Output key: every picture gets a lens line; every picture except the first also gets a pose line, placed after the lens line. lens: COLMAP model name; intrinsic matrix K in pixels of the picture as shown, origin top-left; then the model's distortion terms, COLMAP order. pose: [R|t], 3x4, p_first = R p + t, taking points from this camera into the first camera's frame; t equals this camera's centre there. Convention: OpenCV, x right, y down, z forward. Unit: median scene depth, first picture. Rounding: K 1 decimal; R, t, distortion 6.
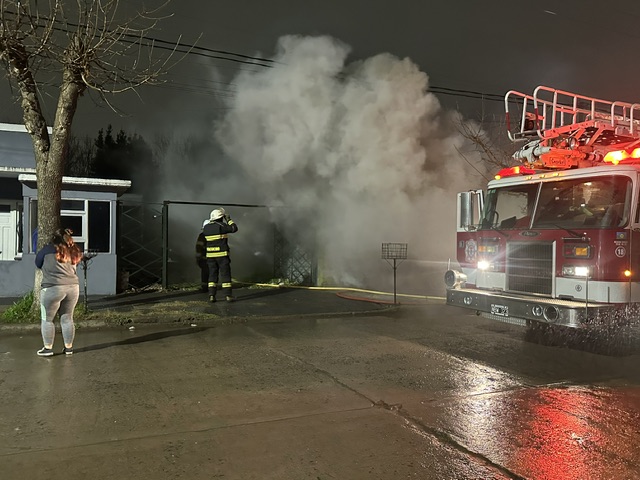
lens RADIAL K [[513.9, 0, 320.0], [0, 513.9, 240.0], [0, 0, 1]] dist [0.150254, -0.276749]
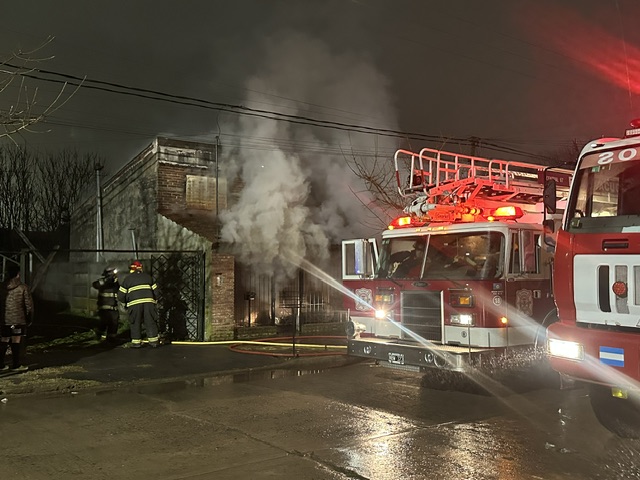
lens RADIAL K [[641.2, 0, 320.0], [0, 641.2, 240.0], [0, 0, 1]] dist [0.071263, -0.024323]
pose [[0.977929, -0.013880, 0.208474, -0.071039], [0.024580, 0.998505, -0.048823, -0.043574], [-0.207485, 0.052870, 0.976809, -0.241235]]
